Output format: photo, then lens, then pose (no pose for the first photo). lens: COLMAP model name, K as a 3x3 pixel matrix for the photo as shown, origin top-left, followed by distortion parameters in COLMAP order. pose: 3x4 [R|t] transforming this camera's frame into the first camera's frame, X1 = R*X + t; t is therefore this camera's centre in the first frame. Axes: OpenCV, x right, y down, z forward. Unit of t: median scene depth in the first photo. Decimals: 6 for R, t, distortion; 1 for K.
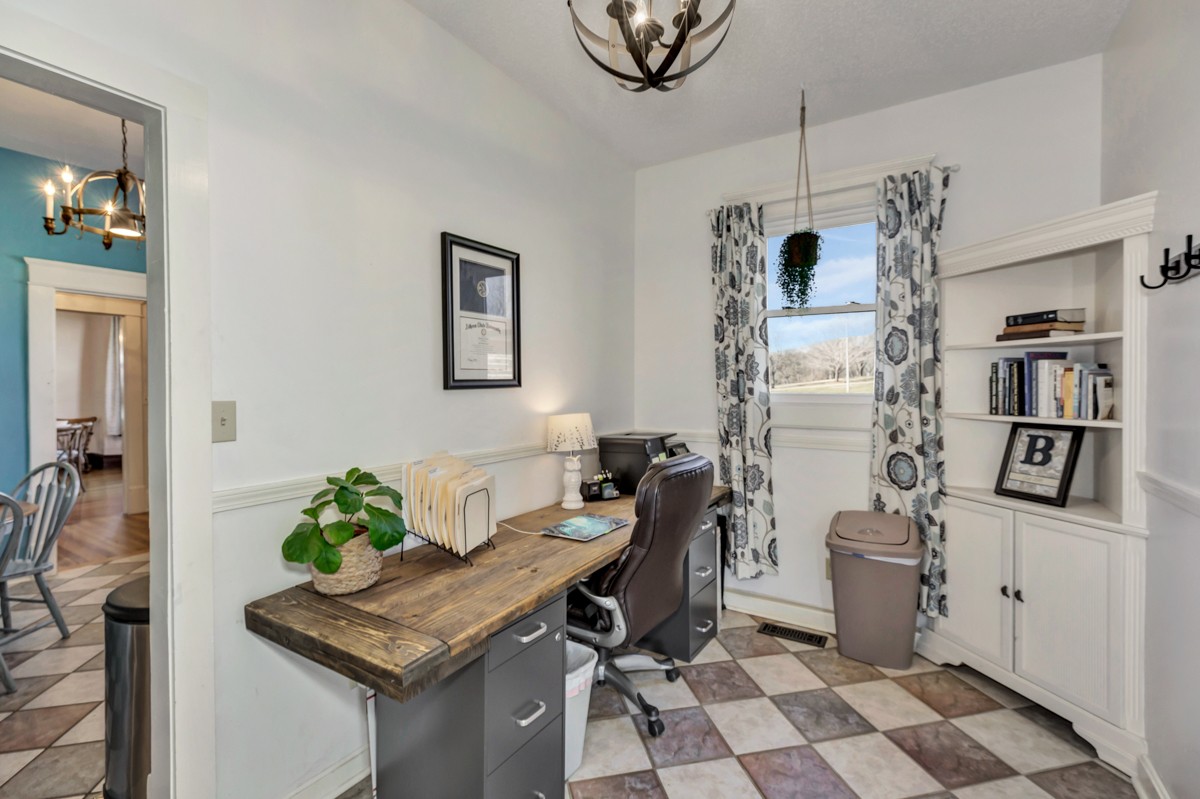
lens RADIAL K [[530.0, 0, 596.0], [0, 530.0, 395.3], [0, 0, 1]] dist [0.002685, 0.000548]
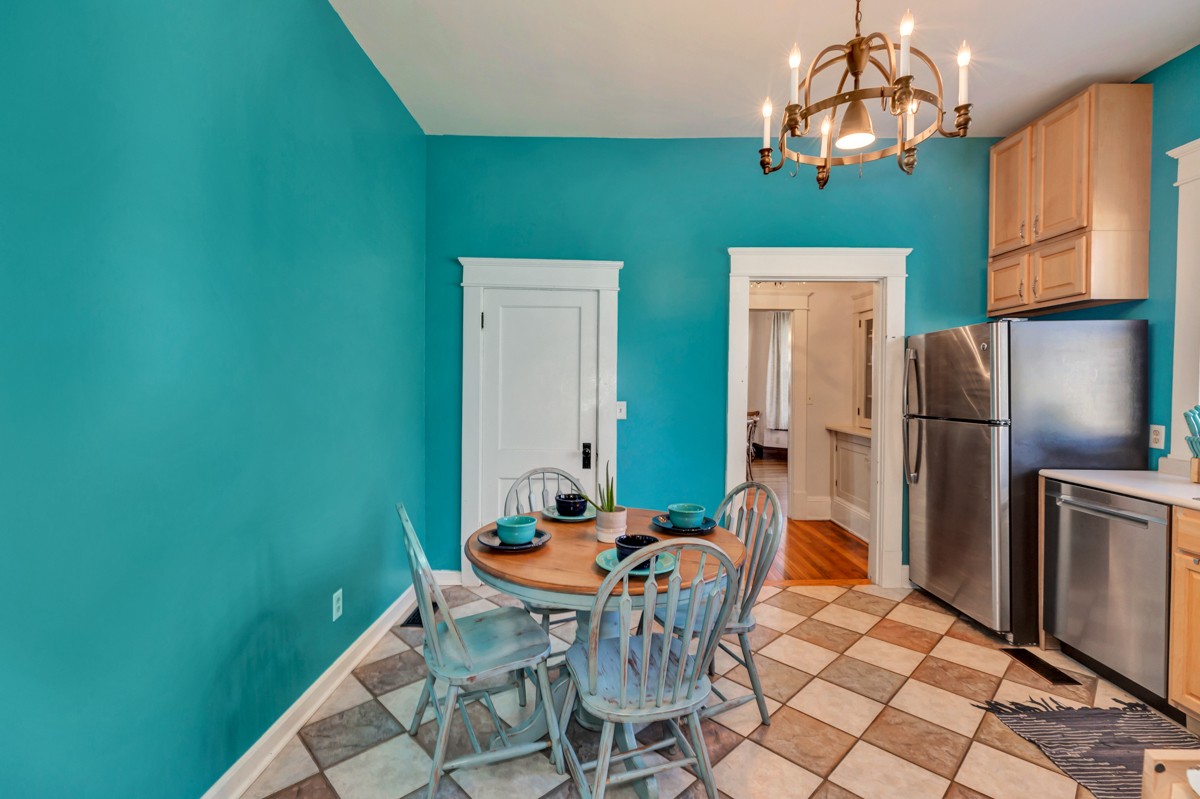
lens RADIAL K [[544.9, 0, 597.9], [0, 544.9, 395.9], [0, 0, 1]] dist [-0.002487, -0.000088]
pose [[0.517641, 0.020537, -0.855351, -0.329401], [-0.017329, 0.999758, 0.013517, -0.006768], [0.855422, 0.007826, 0.517872, 0.277894]]
